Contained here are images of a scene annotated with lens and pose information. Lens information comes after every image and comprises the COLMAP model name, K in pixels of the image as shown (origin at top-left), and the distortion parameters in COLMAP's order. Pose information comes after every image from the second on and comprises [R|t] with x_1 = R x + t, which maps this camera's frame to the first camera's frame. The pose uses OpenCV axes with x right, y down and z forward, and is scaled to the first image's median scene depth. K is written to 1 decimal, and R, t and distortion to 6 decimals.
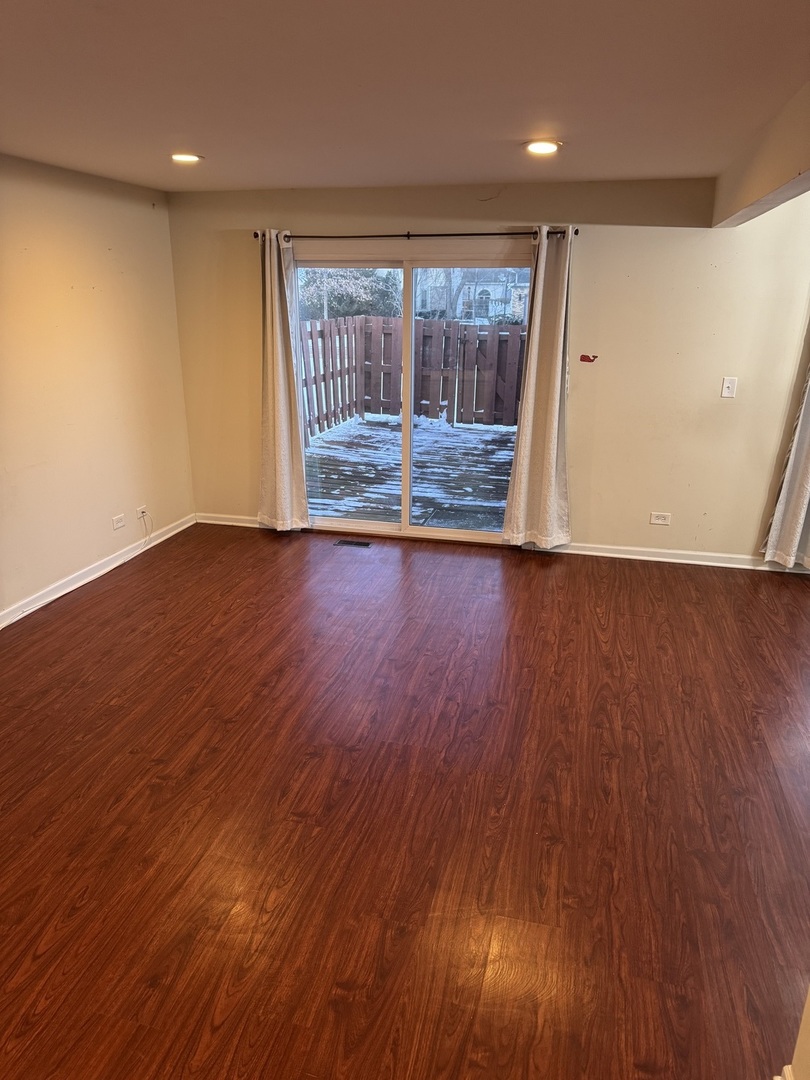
lens RADIAL K [[760.4, 0, 405.0], [0, 760.4, 540.0], [0, 0, 1]] dist [0.160364, -0.002206]
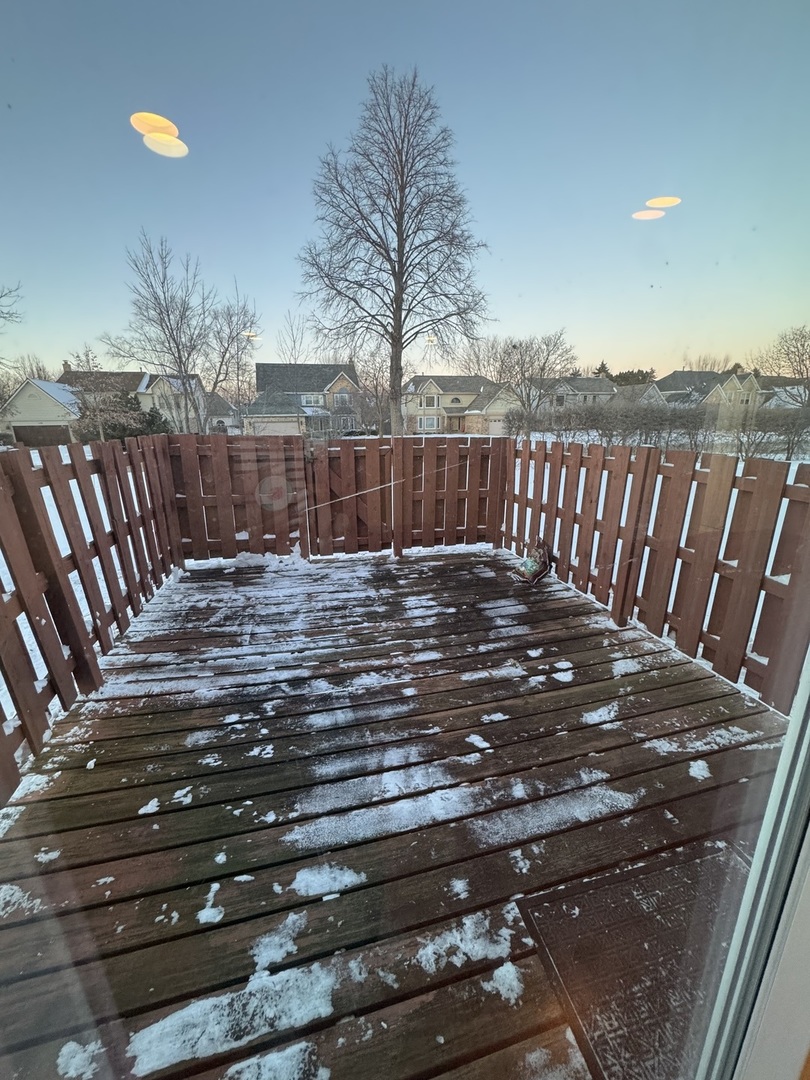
lens RADIAL K [[431.3, 0, 405.0], [0, 431.3, 540.0], [0, 0, 1]] dist [0.001008, 0.000163]
pose [[0.876722, -0.149945, 0.457028, -0.063184], [0.168373, 0.985723, 0.000410, -0.176583], [-0.450565, 0.076592, 0.889452, 0.622543]]
